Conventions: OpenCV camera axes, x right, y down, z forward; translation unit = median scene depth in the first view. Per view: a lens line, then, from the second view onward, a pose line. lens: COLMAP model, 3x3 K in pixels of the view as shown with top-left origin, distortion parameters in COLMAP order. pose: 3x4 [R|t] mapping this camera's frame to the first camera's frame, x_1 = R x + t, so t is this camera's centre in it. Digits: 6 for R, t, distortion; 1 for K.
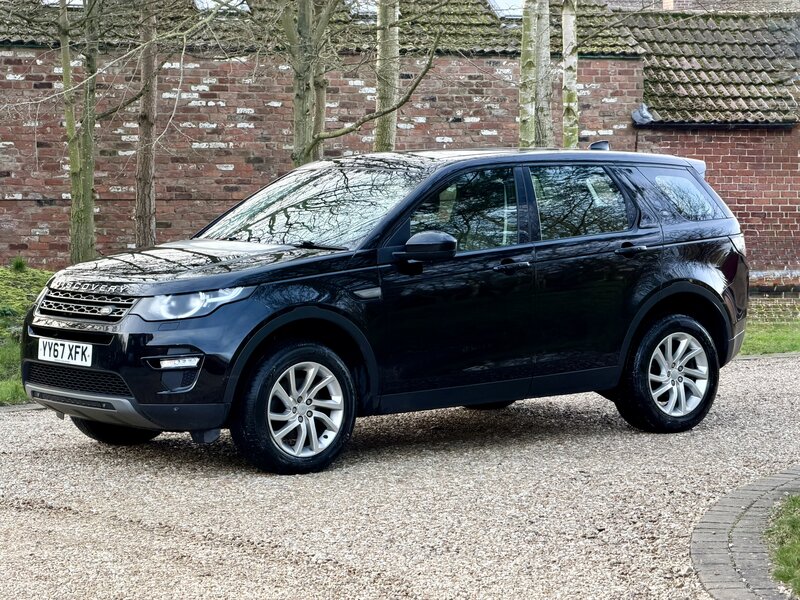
lens RADIAL K [[2403.9, 0, 400.0], [0, 2403.9, 300.0], [0, 0, 1]] dist [0.188862, 0.449092]
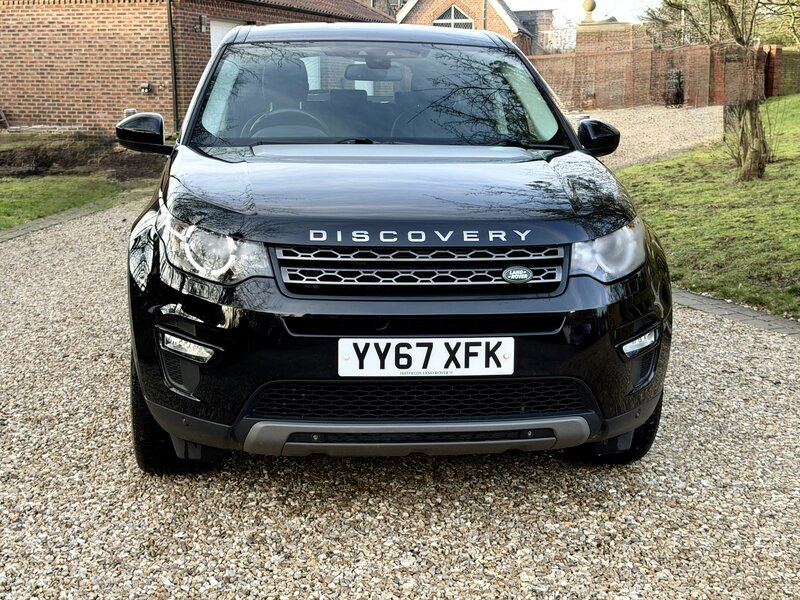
lens RADIAL K [[1115.5, 0, 401.7], [0, 1115.5, 300.1], [0, 0, 1]] dist [0.187233, -0.349144]
pose [[0.546151, -0.159255, 0.822409, -0.329679], [0.042775, 0.985783, 0.162485, -0.031741], [-0.836594, -0.053562, 0.545199, 0.801658]]
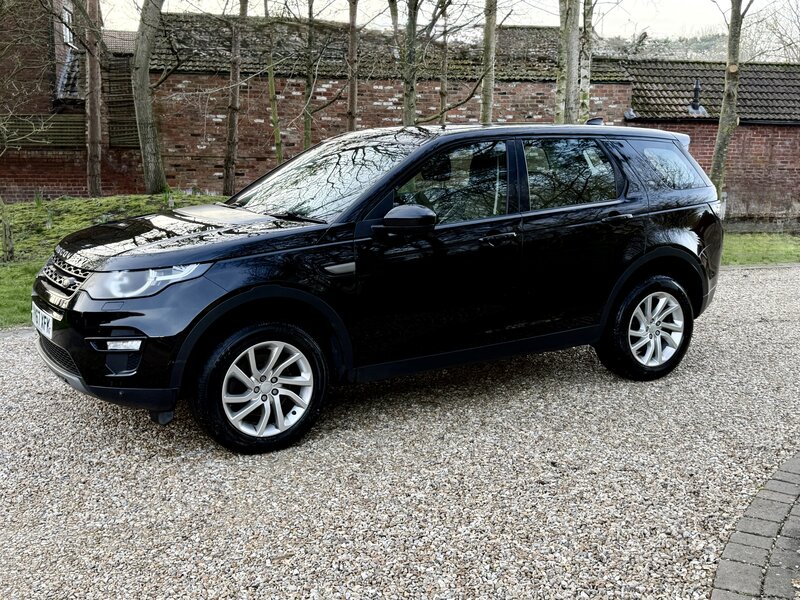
lens RADIAL K [[908.1, 0, 400.0], [0, 908.1, 300.0], [0, 0, 1]] dist [0.201487, -0.438065]
pose [[0.990366, 0.031495, -0.134847, 0.057677], [-0.015790, 0.993125, 0.115988, -0.031614], [0.137573, -0.112741, 0.984054, 0.593643]]
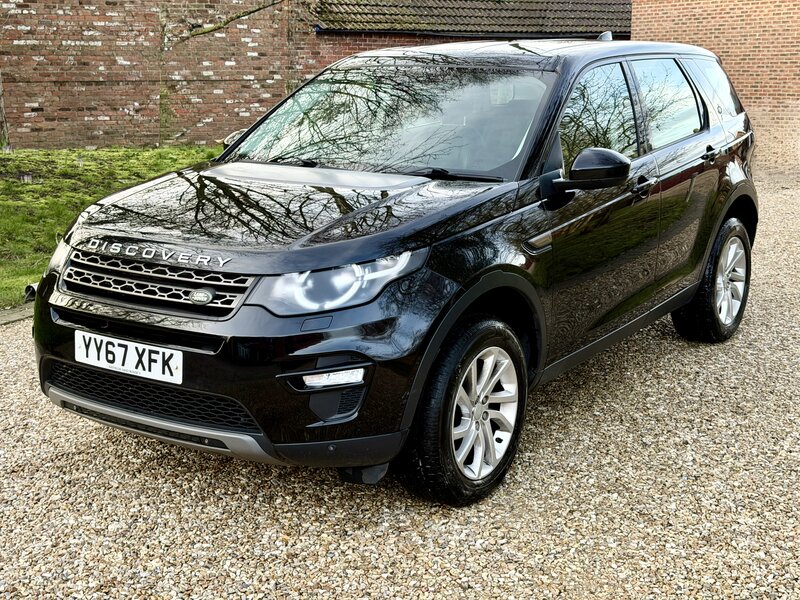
lens RADIAL K [[1115.5, 0, 401.7], [0, 1115.5, 300.1], [0, 0, 1]] dist [0.187233, -0.349144]
pose [[0.958899, -0.066538, 0.275836, -0.140105], [0.022558, 0.986917, 0.159645, -0.037966], [-0.282849, -0.146861, 0.947855, 0.640745]]
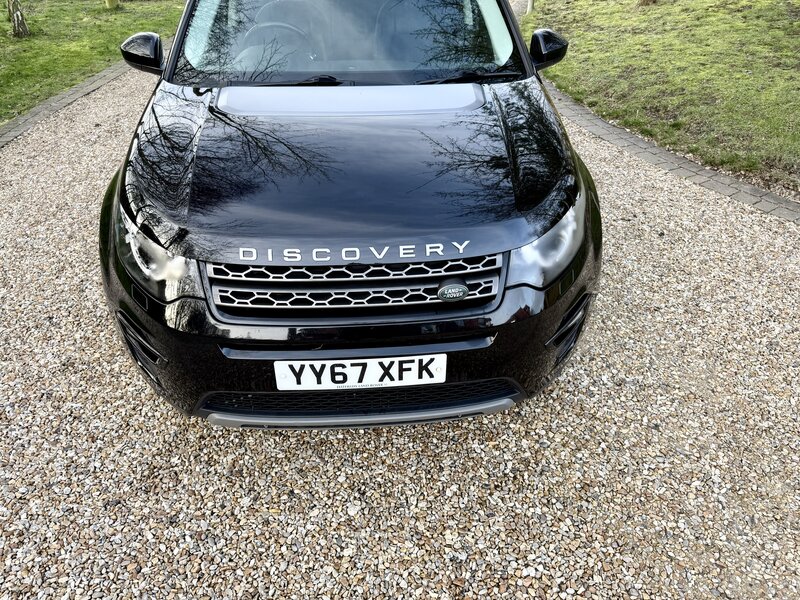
lens RADIAL K [[567.0, 0, 401.4], [0, 567.0, 297.7], [0, 0, 1]] dist [0.103861, -0.168983]
pose [[0.576516, -0.474368, 0.665286, -0.201452], [0.052200, 0.833937, 0.549385, -0.064077], [-0.815417, -0.282001, 0.505540, 0.861264]]
